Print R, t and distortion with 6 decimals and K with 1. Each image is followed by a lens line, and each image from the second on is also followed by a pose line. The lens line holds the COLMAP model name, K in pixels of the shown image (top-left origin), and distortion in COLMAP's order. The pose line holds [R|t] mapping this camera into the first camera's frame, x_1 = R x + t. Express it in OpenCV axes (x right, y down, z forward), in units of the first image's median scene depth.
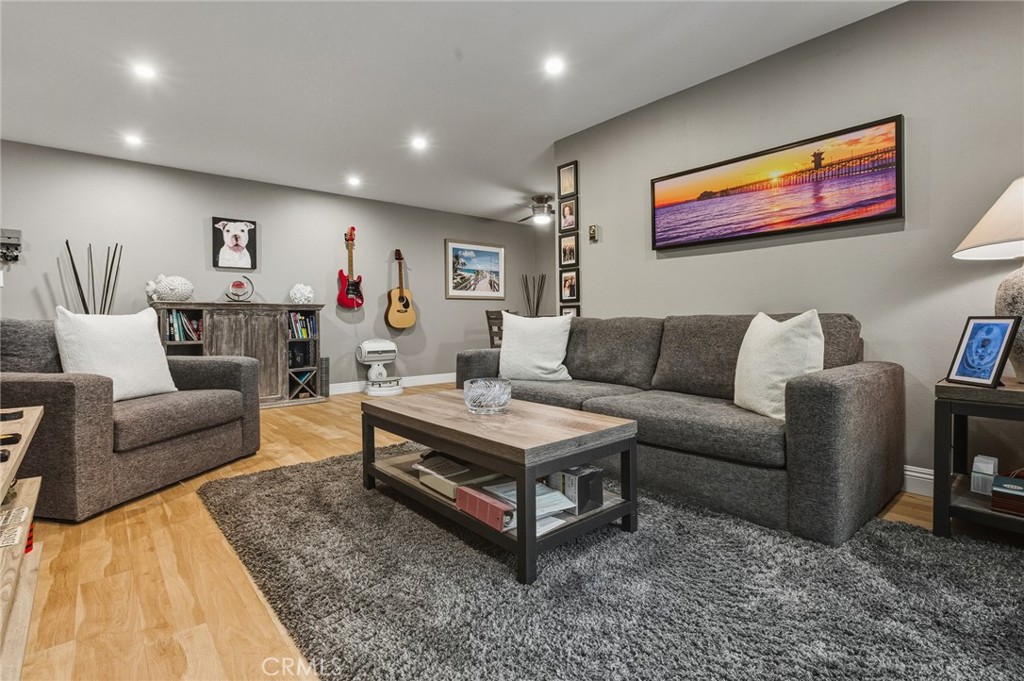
lens RADIAL K [[480.6, 0, 510.9], [0, 480.6, 312.7], [0, 0, 1]] dist [-0.000836, 0.000180]
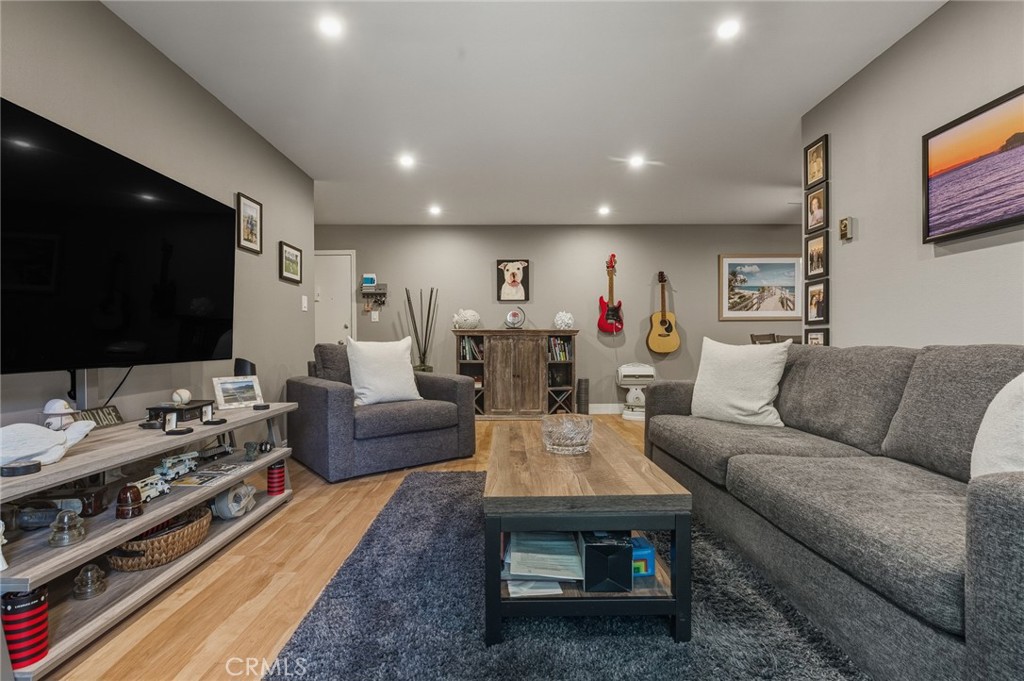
lens RADIAL K [[468.7, 0, 512.0], [0, 468.7, 340.5], [0, 0, 1]] dist [-0.000744, 0.000544]
pose [[0.768778, 0.002169, -0.639512, 0.195643], [0.006297, 0.999920, 0.010960, -0.006641], [0.639485, -0.012453, 0.768703, 0.107628]]
